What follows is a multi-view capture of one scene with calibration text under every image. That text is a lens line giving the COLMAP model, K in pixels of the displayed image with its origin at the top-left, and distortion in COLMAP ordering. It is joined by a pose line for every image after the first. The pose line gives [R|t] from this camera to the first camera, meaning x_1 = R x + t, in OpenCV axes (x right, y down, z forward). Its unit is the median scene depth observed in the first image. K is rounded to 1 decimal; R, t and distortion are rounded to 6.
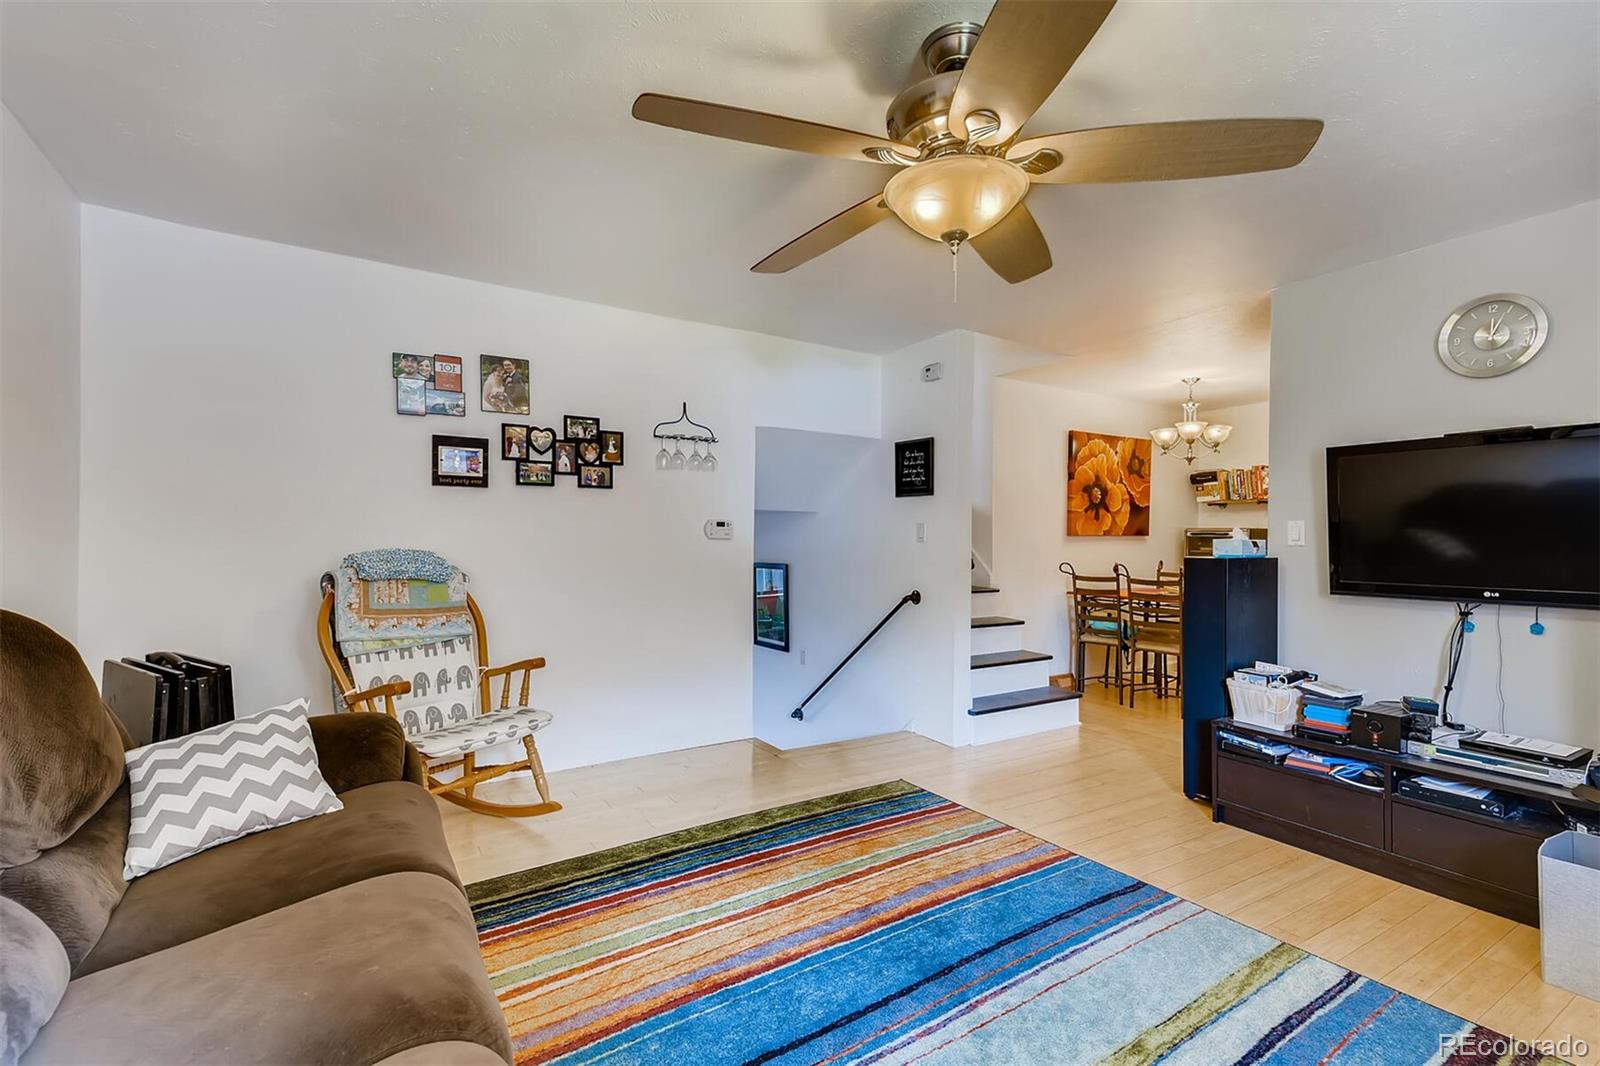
lens RADIAL K [[722.6, 0, 814.3], [0, 722.6, 538.9], [0, 0, 1]] dist [0.030587, -0.002632]
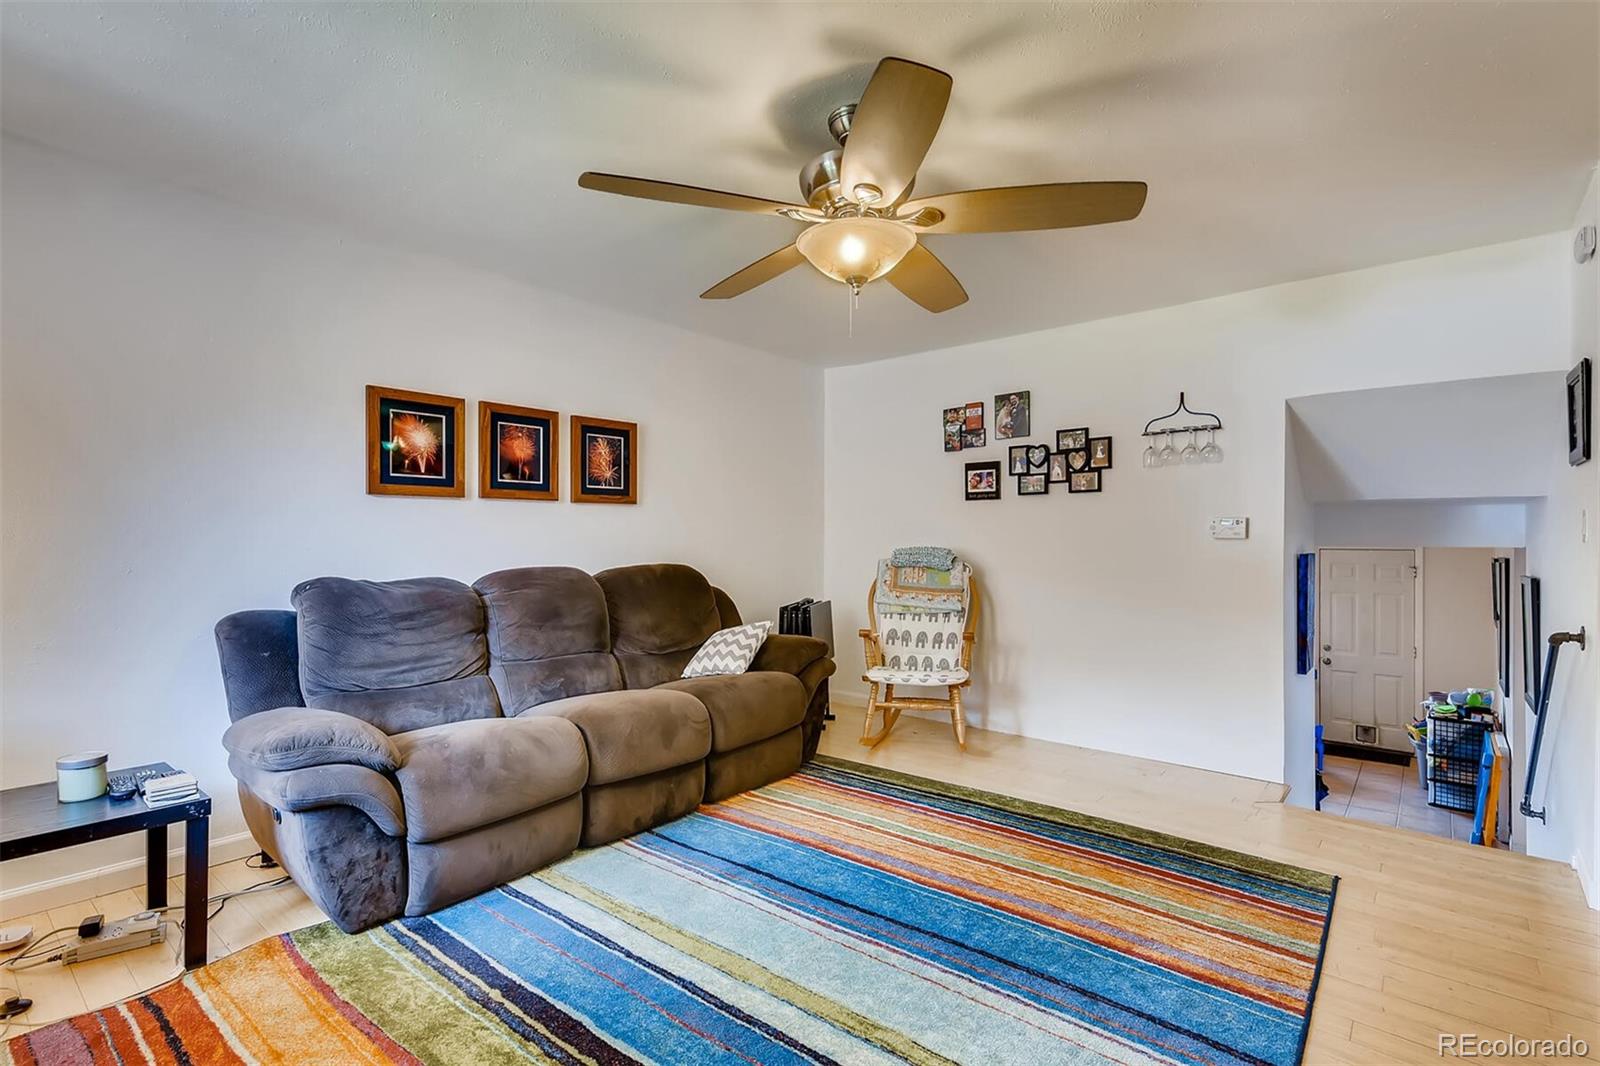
lens RADIAL K [[745.0, 0, 802.0], [0, 745.0, 538.0], [0, 0, 1]] dist [0.018616, -0.000652]
pose [[0.290335, -0.006505, -0.956903, 0.722316], [-0.000107, 0.999977, -0.006830, 0.006290], [0.956925, 0.002085, 0.290328, 0.303772]]
